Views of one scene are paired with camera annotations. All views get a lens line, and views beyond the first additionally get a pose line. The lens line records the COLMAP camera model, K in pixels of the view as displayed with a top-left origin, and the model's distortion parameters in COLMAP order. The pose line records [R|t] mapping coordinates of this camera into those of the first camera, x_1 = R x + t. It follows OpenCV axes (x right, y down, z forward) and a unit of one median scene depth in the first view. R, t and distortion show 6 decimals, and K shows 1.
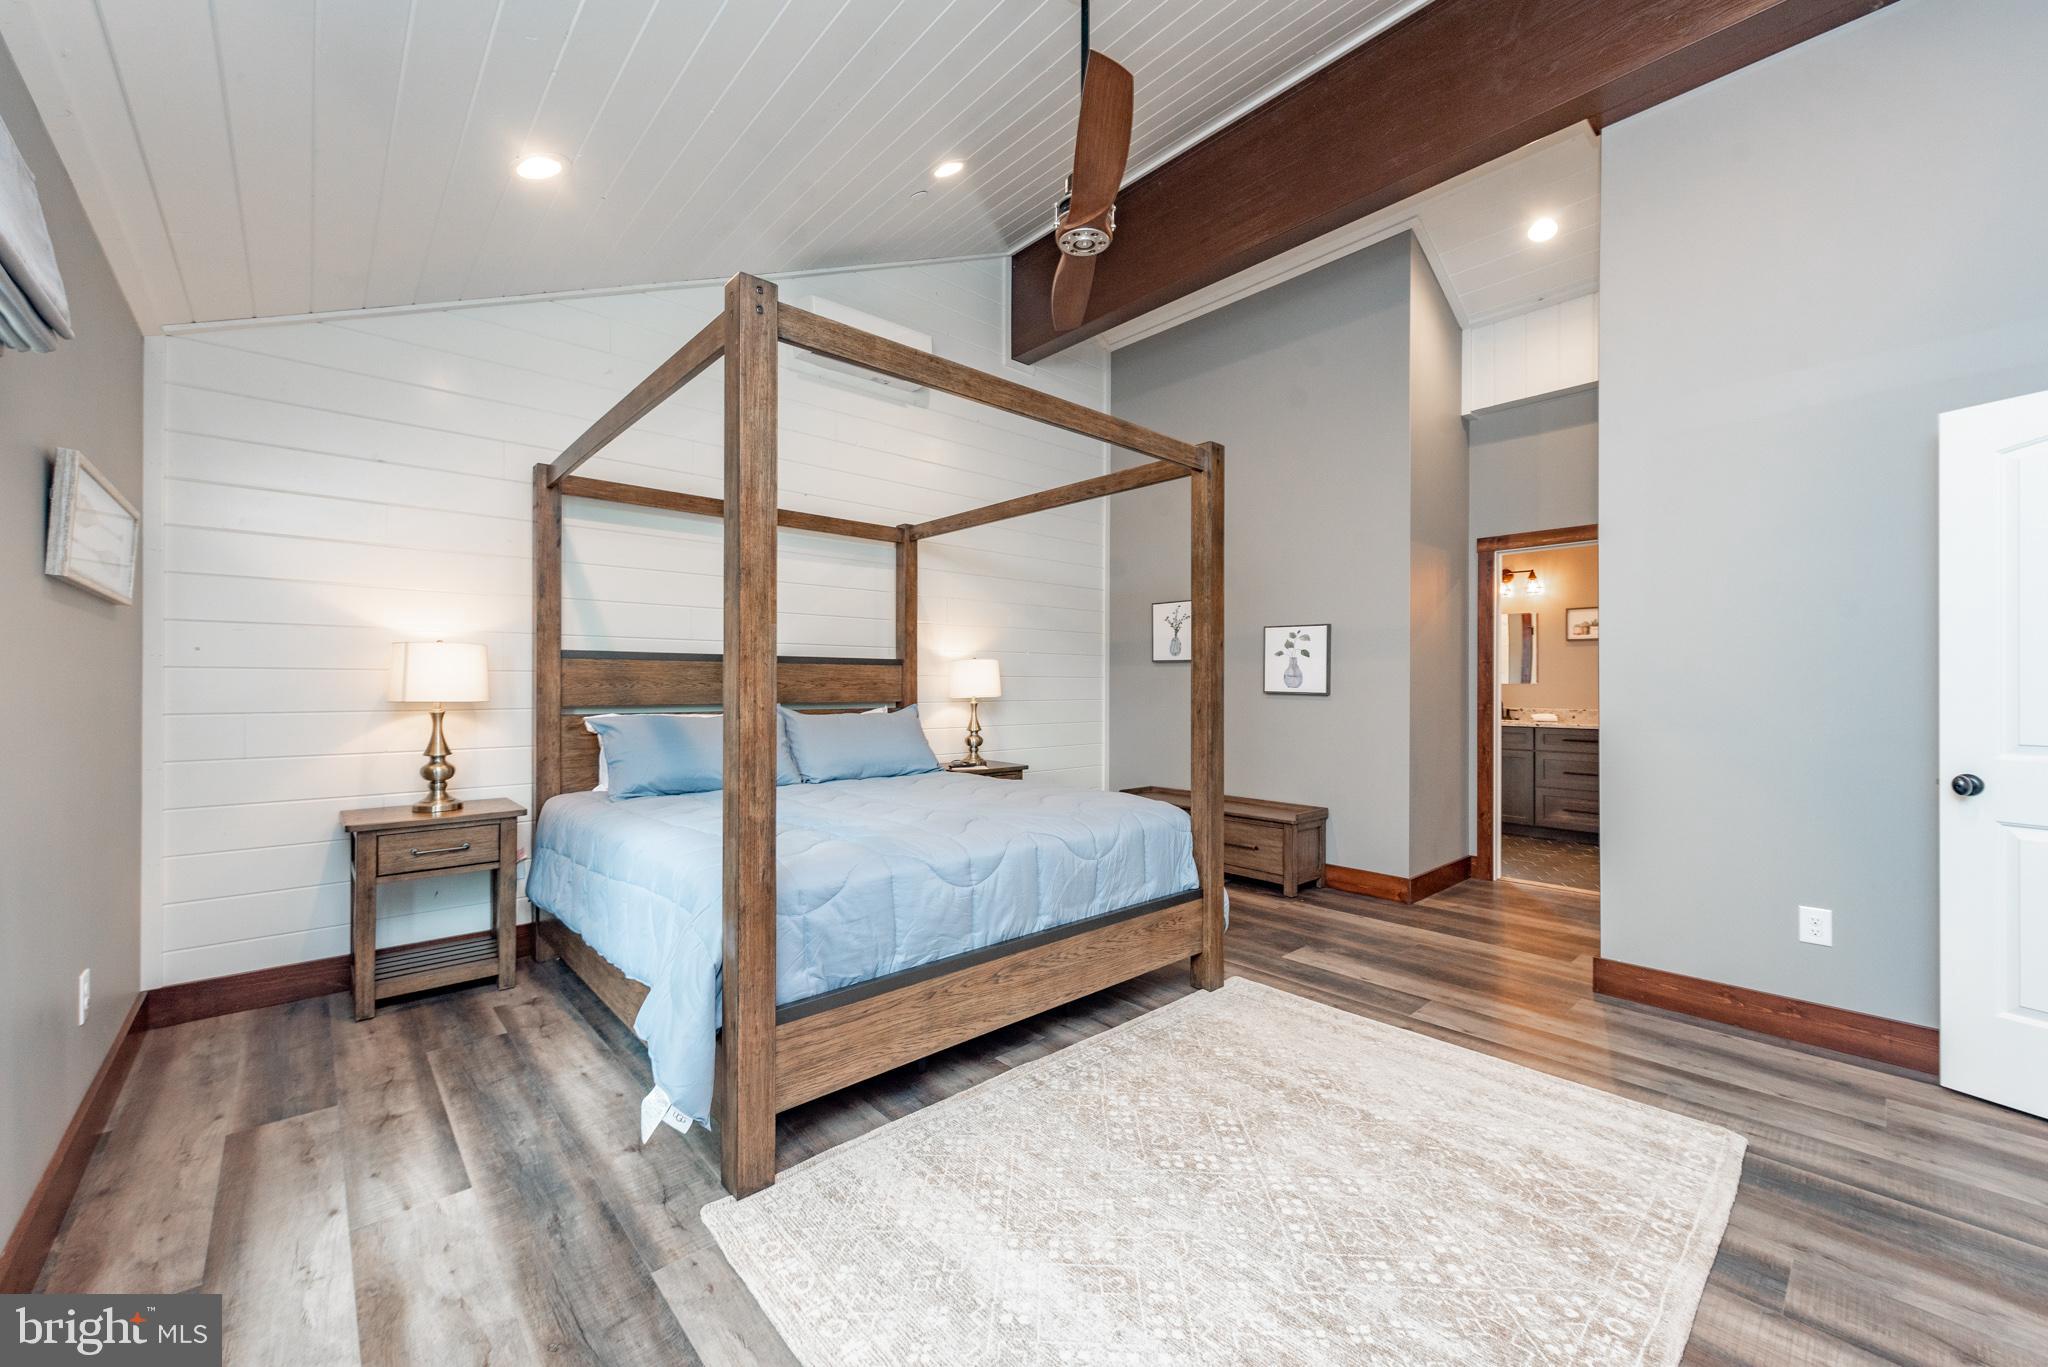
lens RADIAL K [[803.9, 0, 1013.4], [0, 803.9, 683.9], [0, 0, 1]] dist [0.004424, -0.001033]
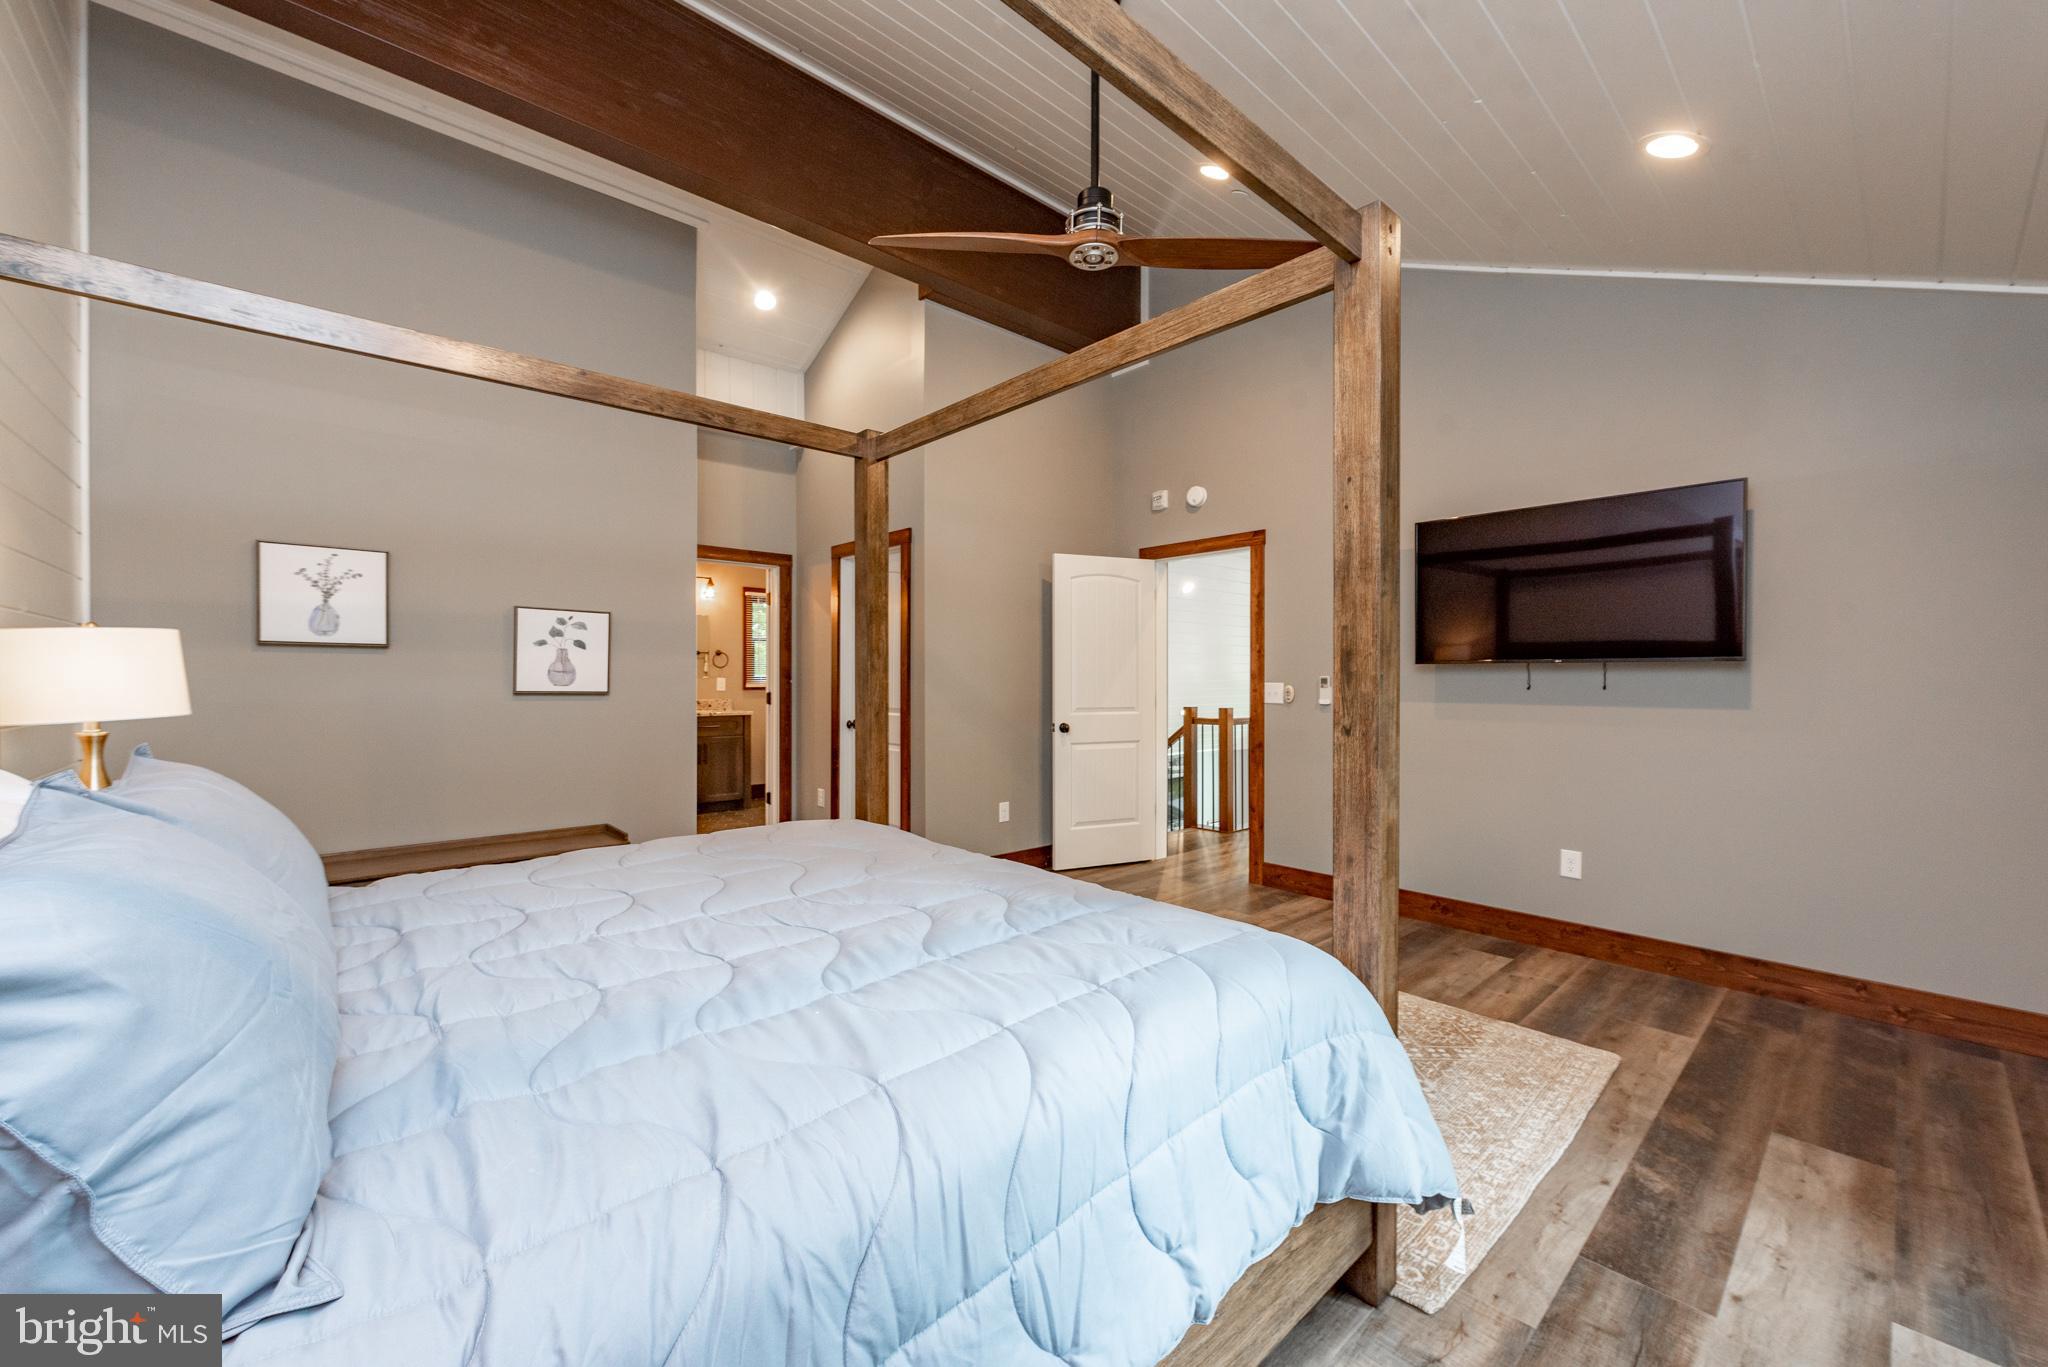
lens RADIAL K [[803.9, 0, 1020.5], [0, 803.9, 677.5], [0, 0, 1]] dist [0.004424, -0.001033]
pose [[-0.010172, -0.003236, 0.999943, -0.631097], [-0.003346, 0.999989, 0.003202, -0.010843], [-0.999943, -0.003313, -0.010183, 0.737821]]
